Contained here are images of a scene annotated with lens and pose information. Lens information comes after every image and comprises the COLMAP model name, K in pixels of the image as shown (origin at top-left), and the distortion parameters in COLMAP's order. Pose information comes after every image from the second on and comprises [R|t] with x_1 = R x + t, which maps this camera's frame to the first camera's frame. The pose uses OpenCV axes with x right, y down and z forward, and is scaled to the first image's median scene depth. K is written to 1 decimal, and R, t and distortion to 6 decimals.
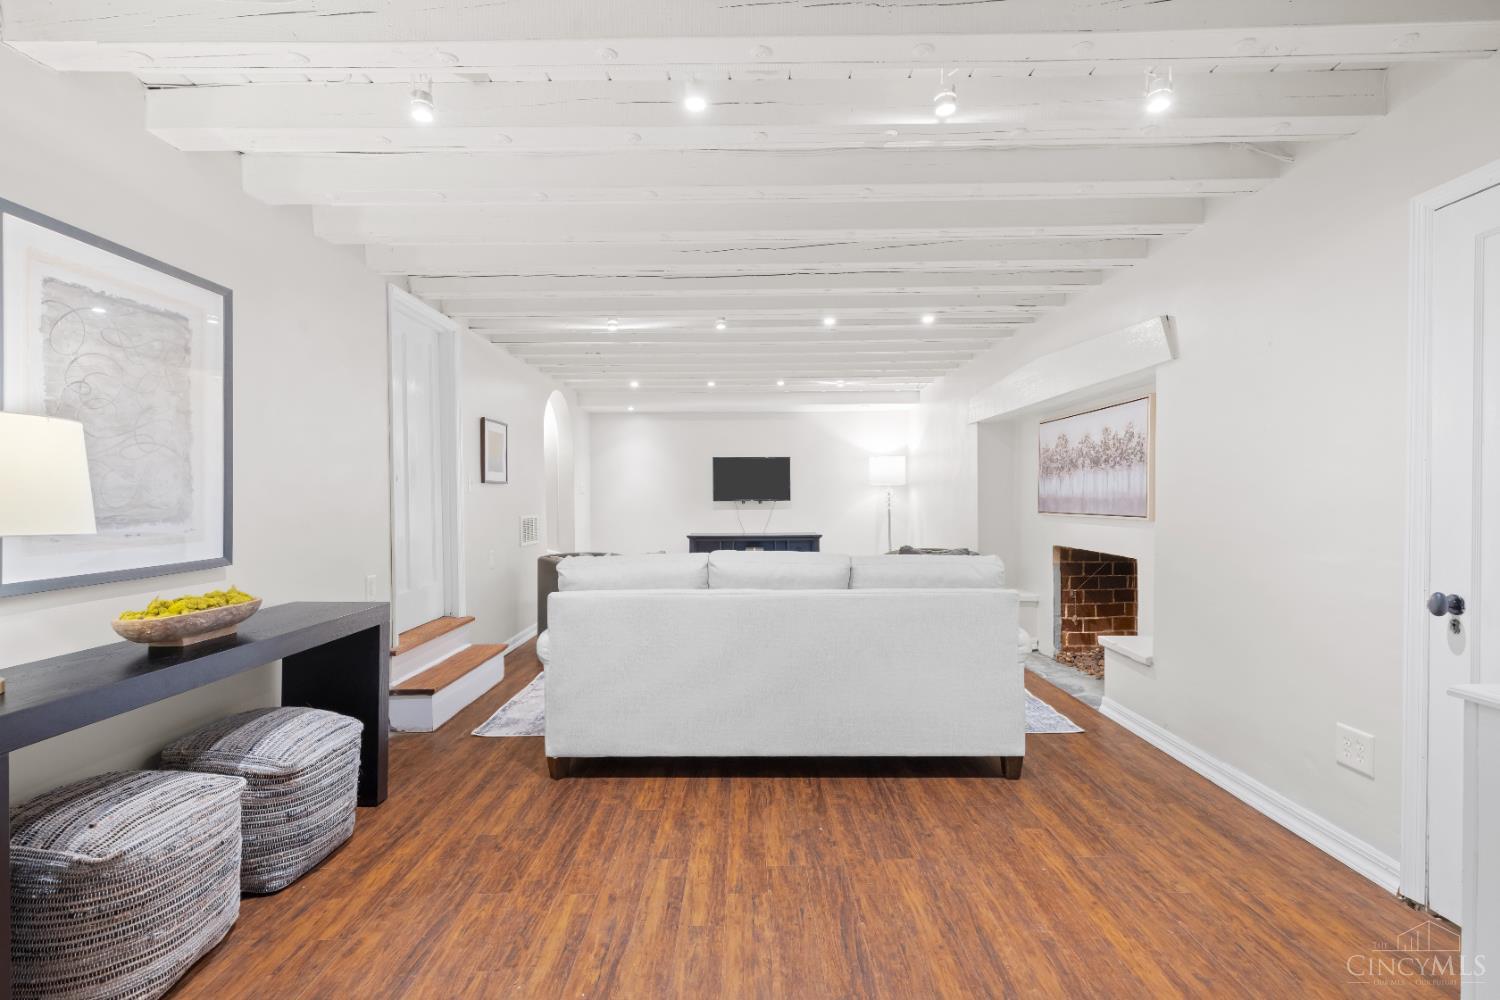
lens RADIAL K [[680.5, 0, 739.4], [0, 680.5, 502.4], [0, 0, 1]] dist [0.009989, 0.000027]
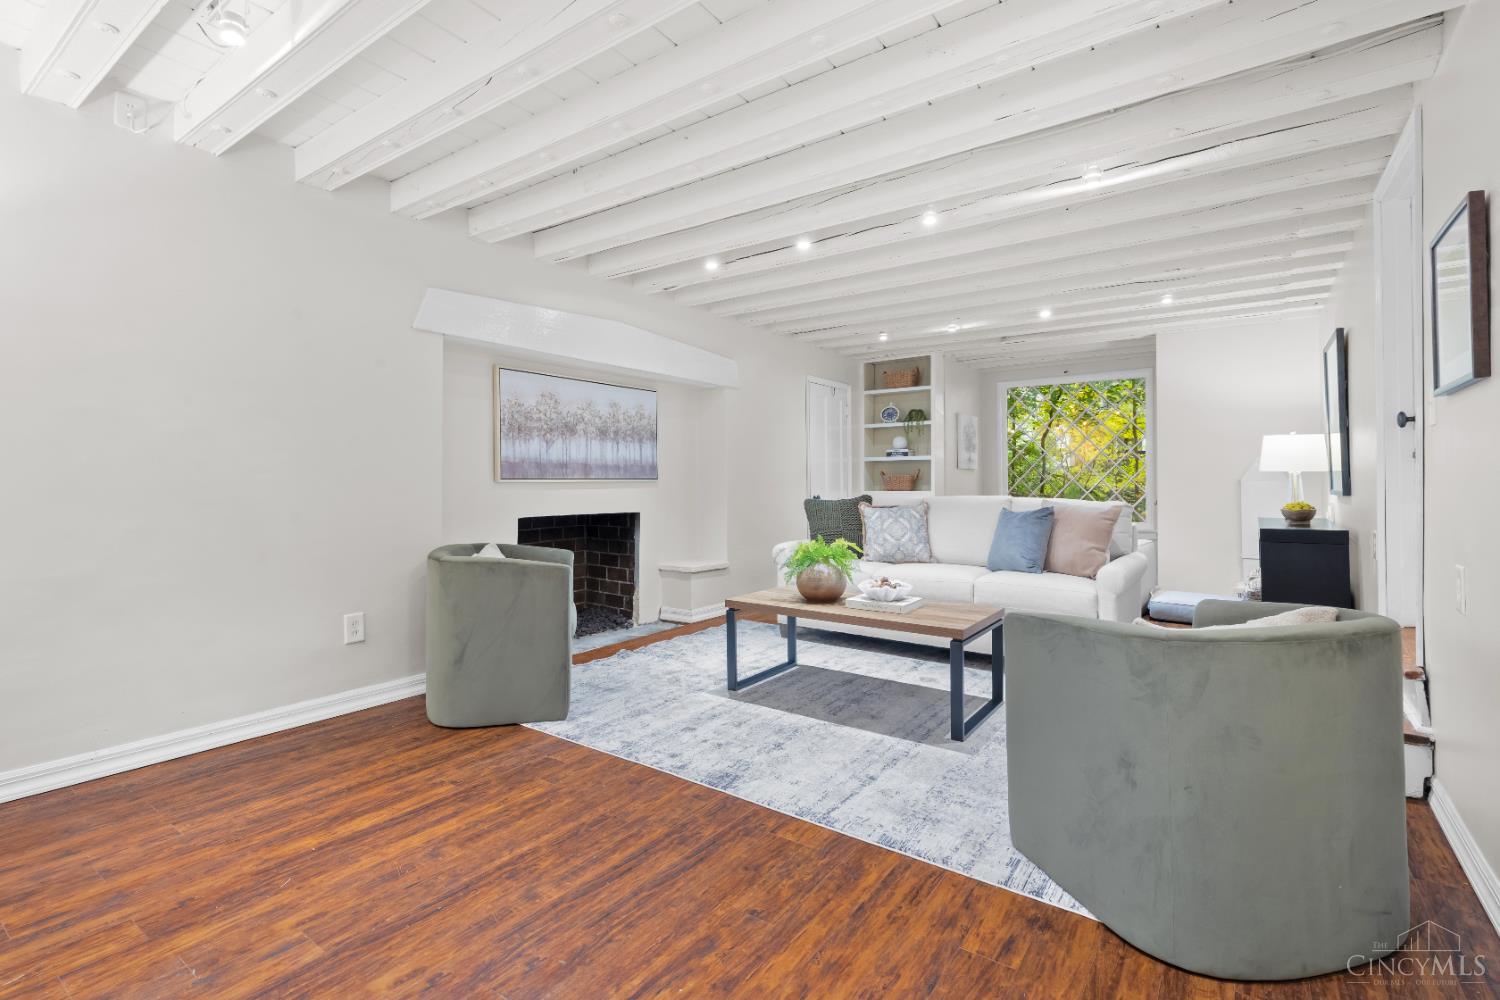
lens RADIAL K [[690.3, 0, 742.1], [0, 690.3, 470.2], [0, 0, 1]] dist [0.009520, -0.000299]
pose [[-0.816407, 0.014739, 0.577289, -0.601808], [0.011040, 0.999890, -0.009915, 0.034843], [-0.577371, -0.001722, -0.816480, 3.606787]]
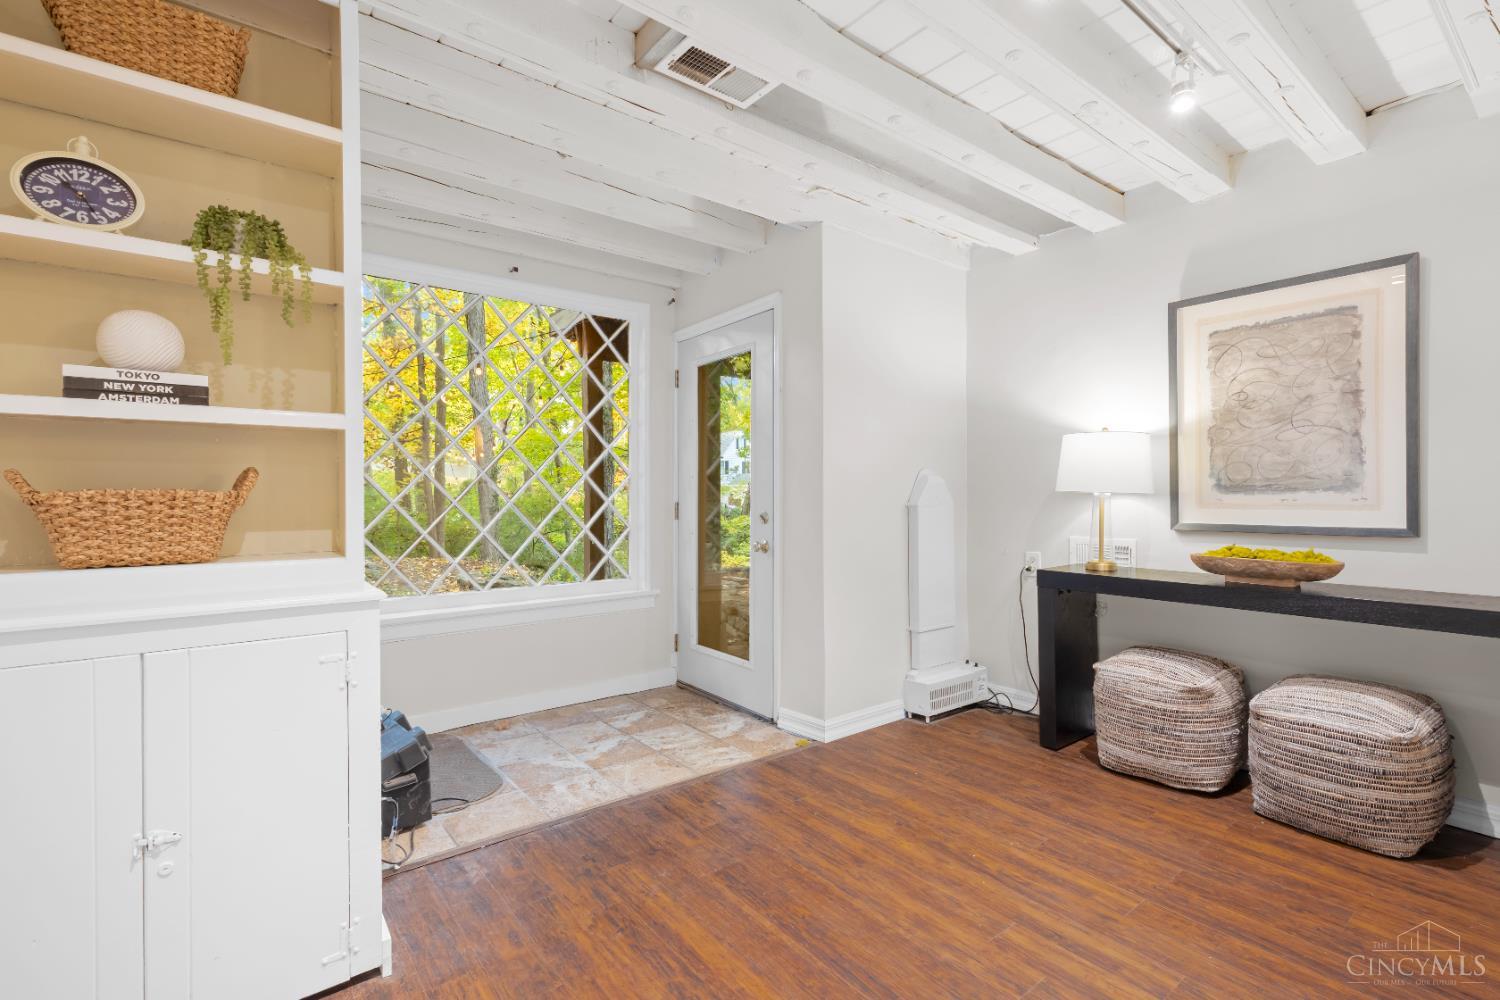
lens RADIAL K [[680.5, 0, 739.4], [0, 680.5, 502.4], [0, 0, 1]] dist [0.009989, 0.000027]
pose [[-0.785629, 0.008677, -0.618637, 0.696416], [-0.004000, 0.999810, 0.019103, 0.031218], [0.618685, 0.017483, -0.785445, 1.337055]]
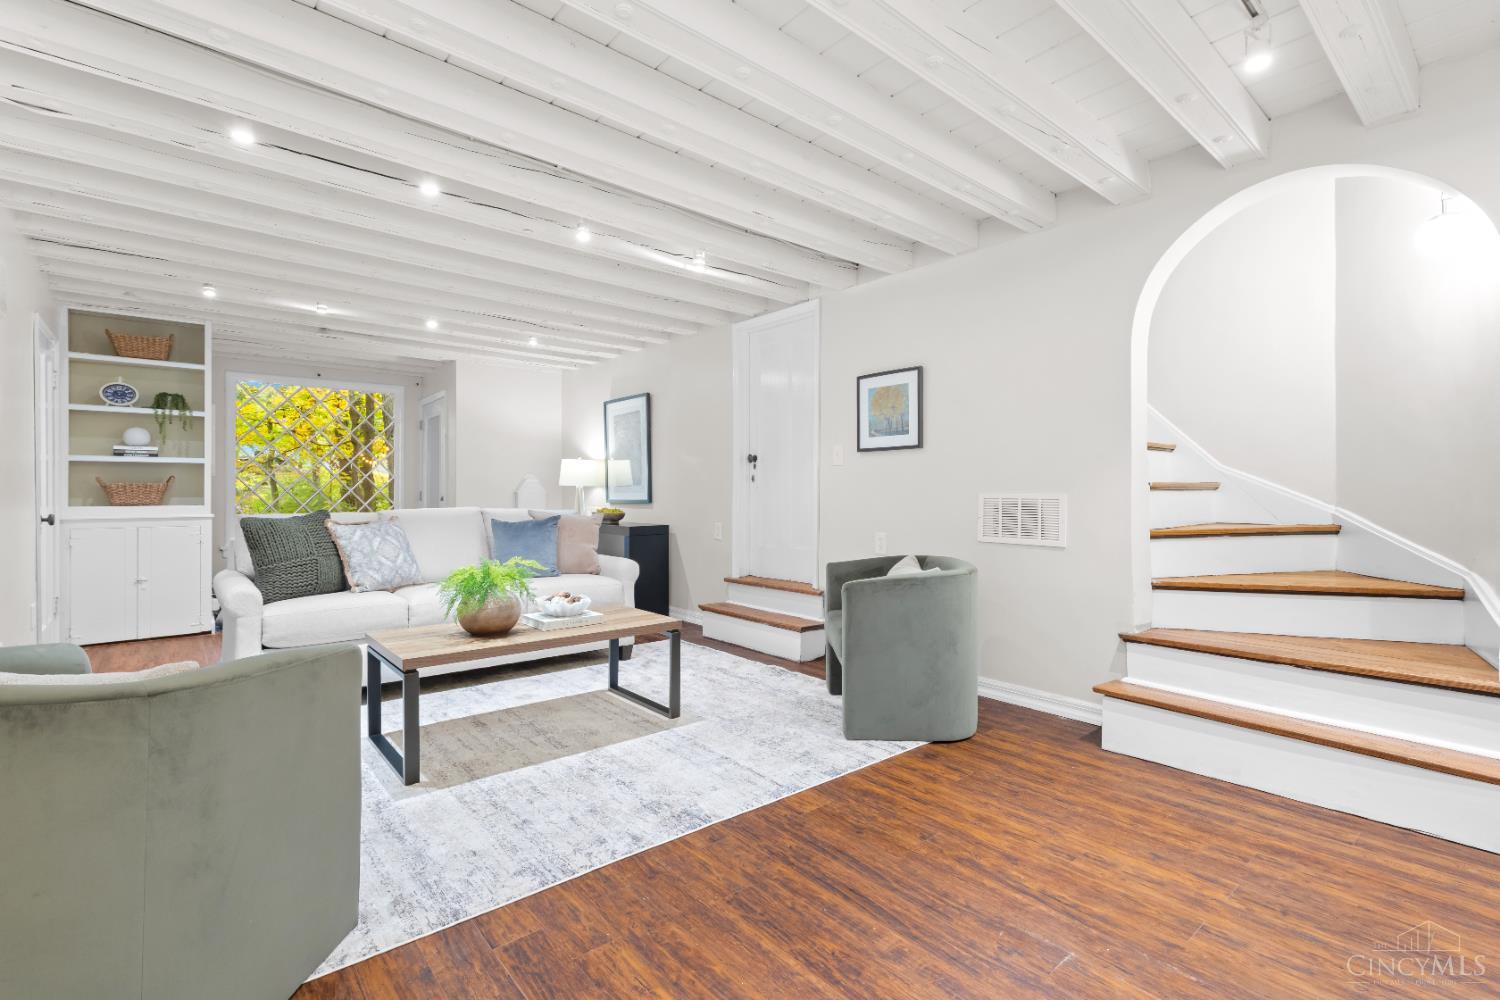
lens RADIAL K [[676.4, 0, 742.6], [0, 676.4, 493.1], [0, 0, 1]] dist [0.003748, 0.000169]
pose [[-0.762848, 0.001865, -0.646575, 0.662742], [-0.005991, 0.999933, 0.009953, 0.032269], [0.646550, 0.011466, -0.762786, 3.517563]]
